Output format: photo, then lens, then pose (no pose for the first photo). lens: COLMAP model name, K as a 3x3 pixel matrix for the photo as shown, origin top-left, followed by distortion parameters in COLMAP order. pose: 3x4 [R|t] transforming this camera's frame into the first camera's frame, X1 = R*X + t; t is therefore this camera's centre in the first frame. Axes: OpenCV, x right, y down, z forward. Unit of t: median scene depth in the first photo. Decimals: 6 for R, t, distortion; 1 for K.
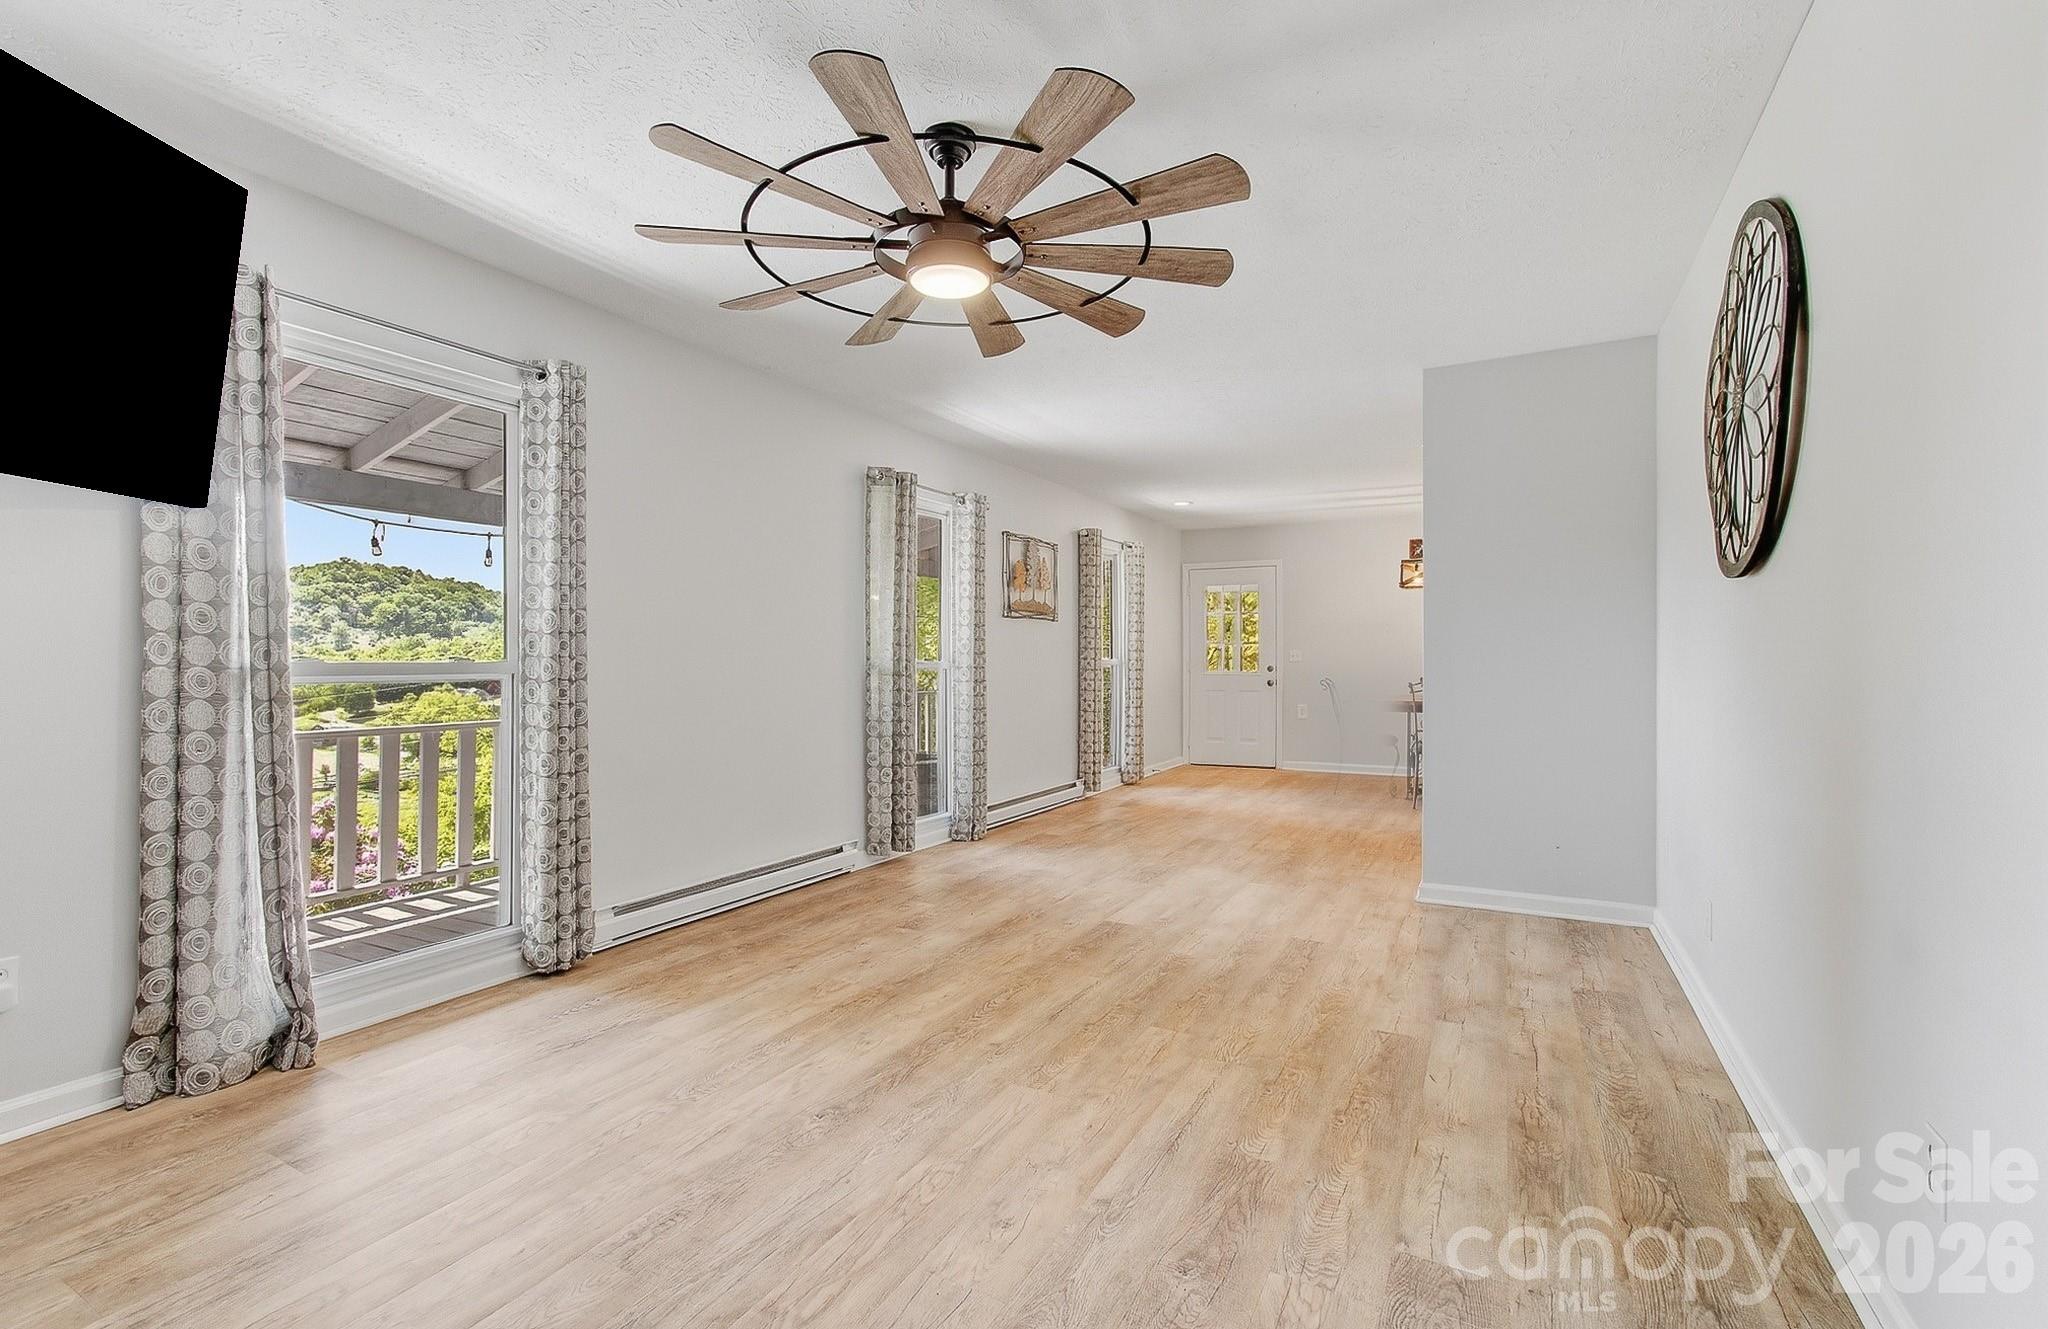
lens RADIAL K [[891.8, 0, 1028.3], [0, 891.8, 657.7], [0, 0, 1]] dist [-0.056465, 0.027248]
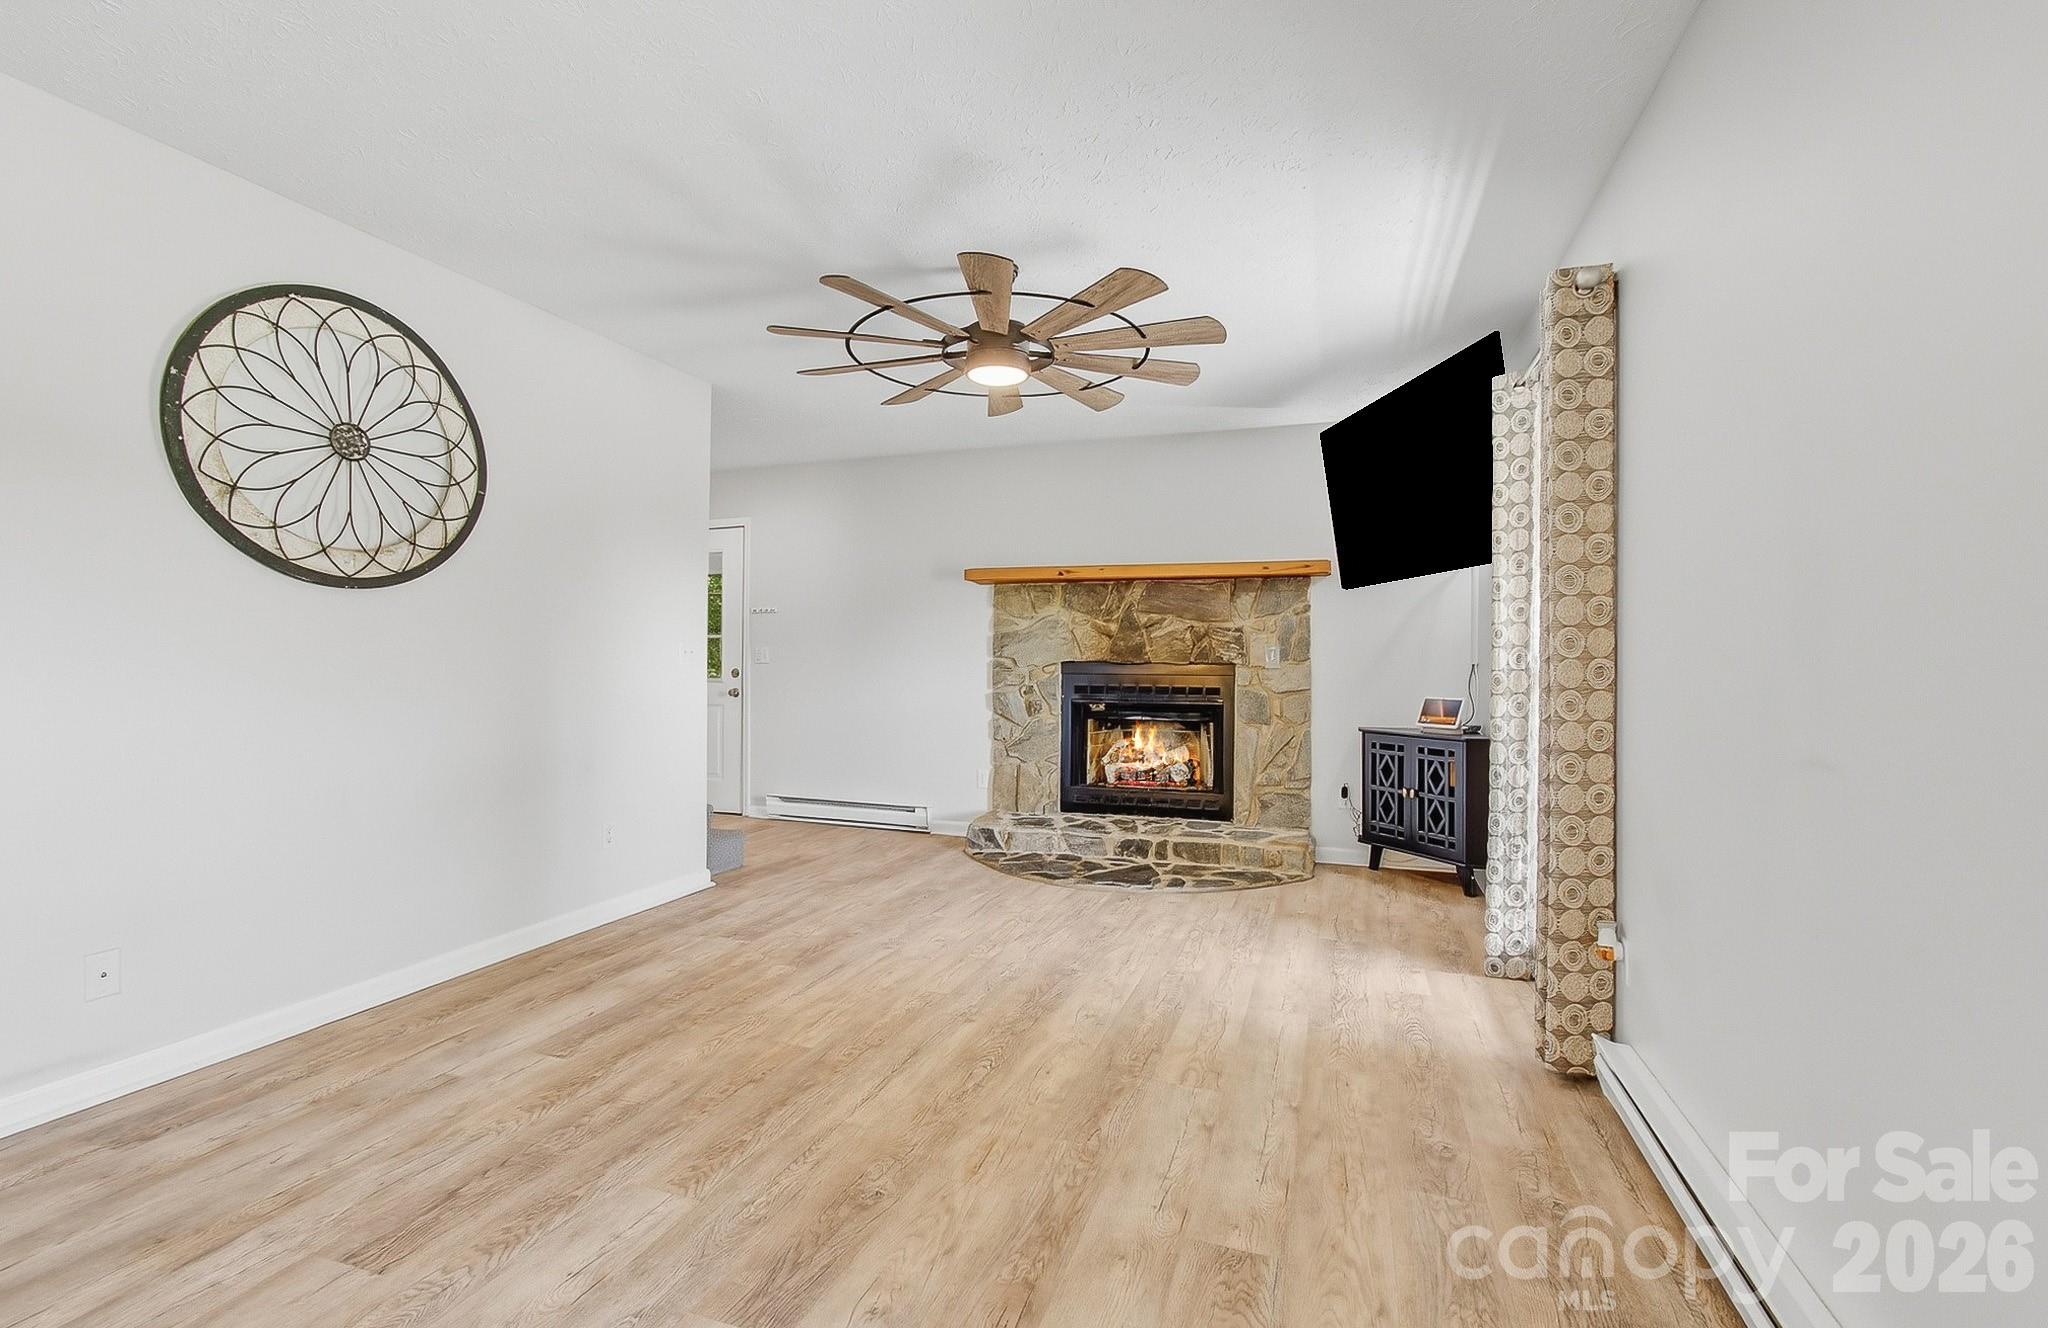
lens RADIAL K [[891.8, 0, 1028.3], [0, 891.8, 657.2], [0, 0, 1]] dist [-0.056465, 0.027248]
pose [[-0.988053, -0.008245, -0.153896, 0.060102], [-0.007381, 0.999954, -0.006187, 0.003574], [0.153940, -0.004978, -0.988068, 2.056830]]
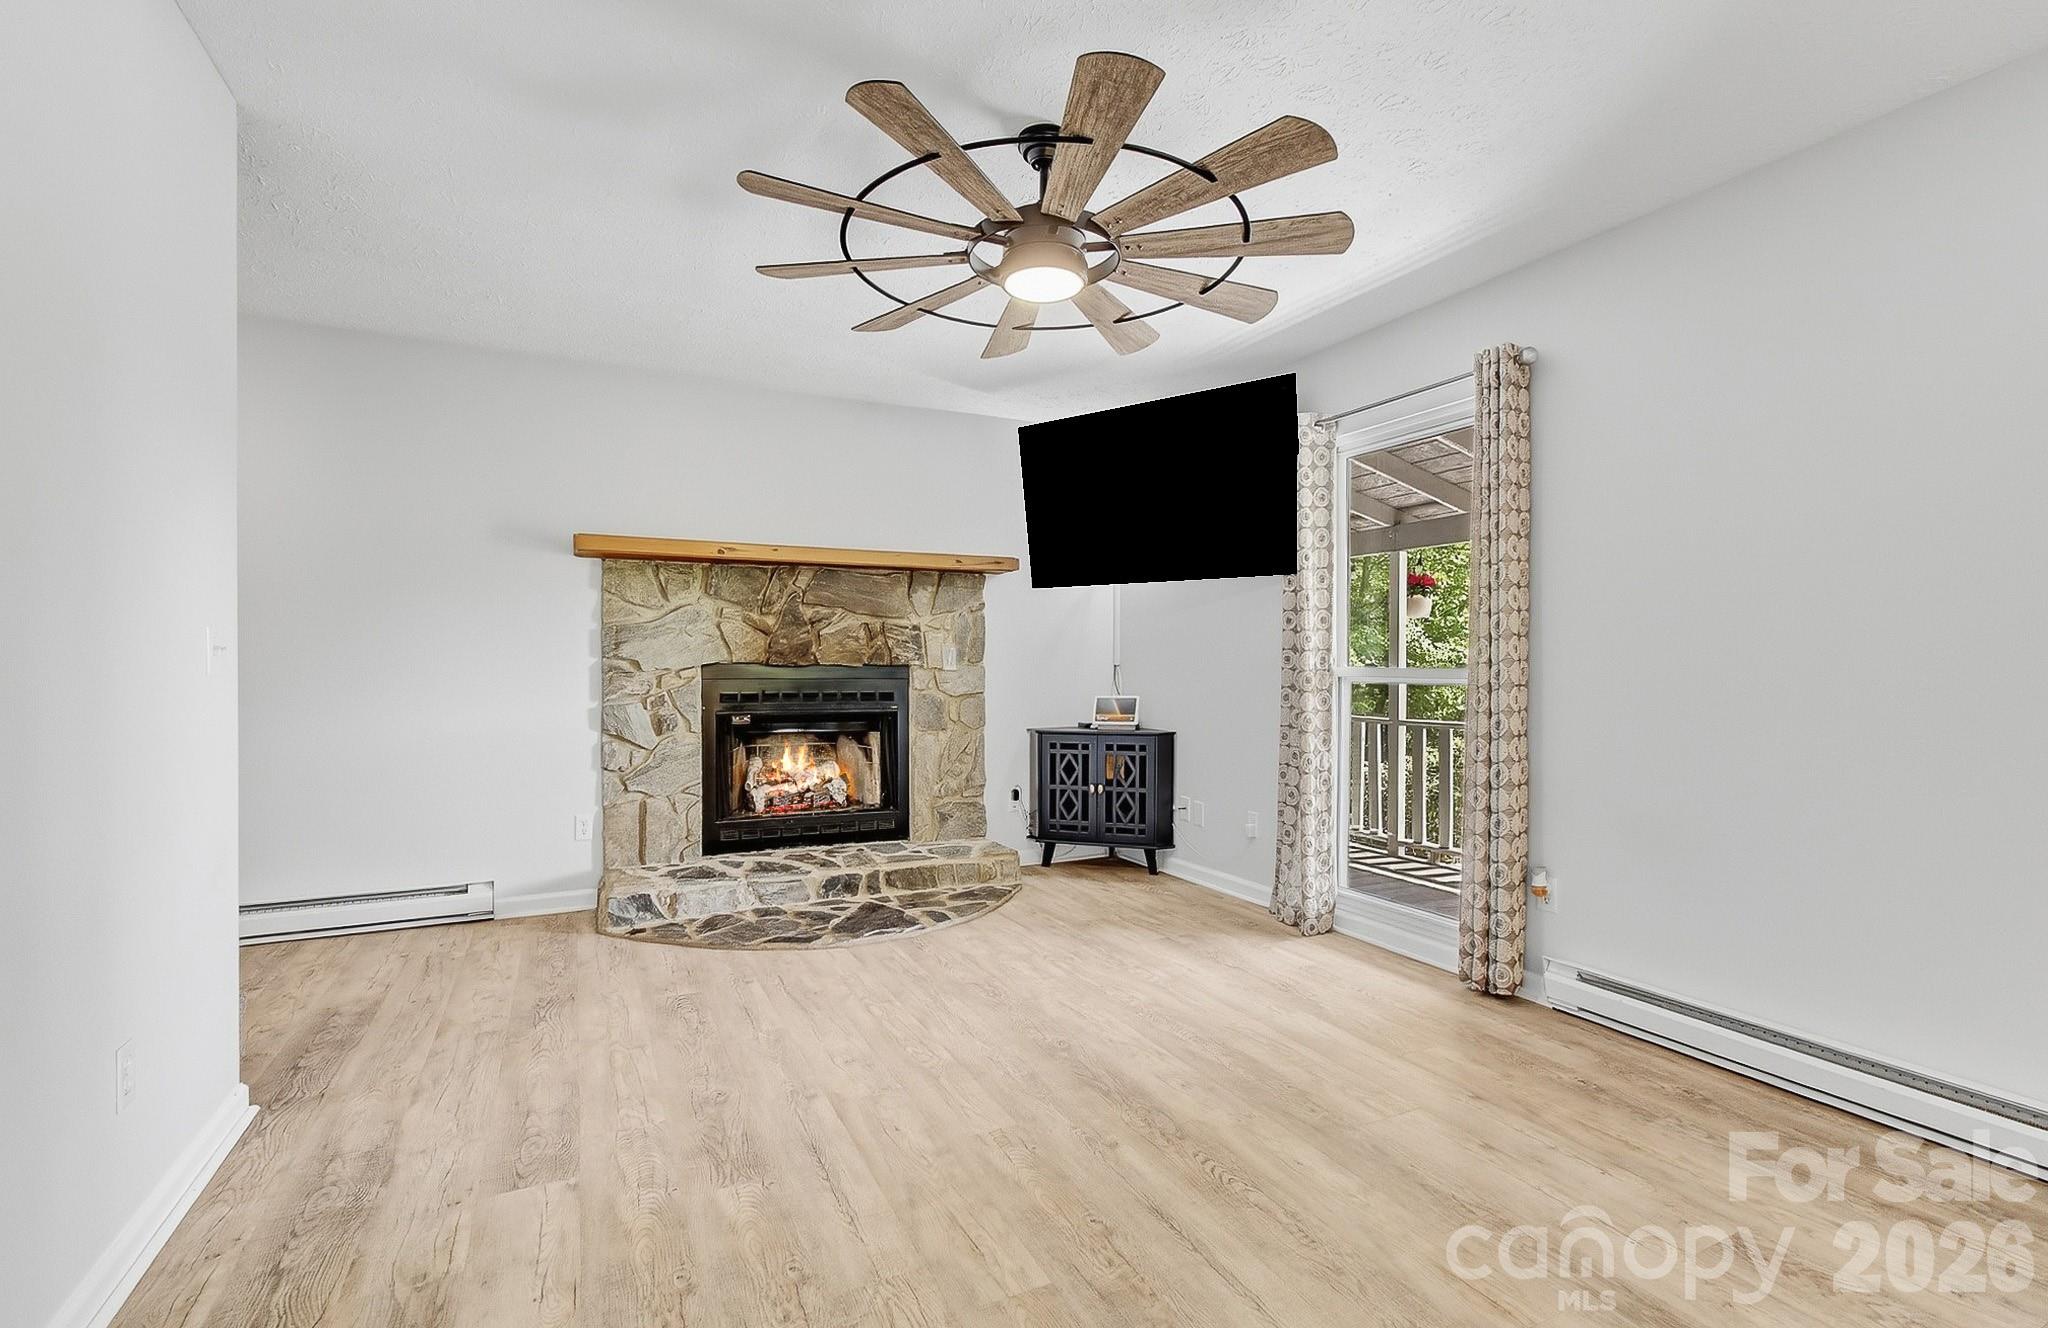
lens RADIAL K [[887.7, 0, 1012.8], [0, 887.7, 675.9], [0, 0, 1]] dist [-0.053966, 0.037833]
pose [[-0.581738, 0.010524, -0.813308, 0.656822], [-0.001776, 0.999897, 0.014209, -0.001567], [0.813374, 0.009710, -0.581660, 1.375962]]
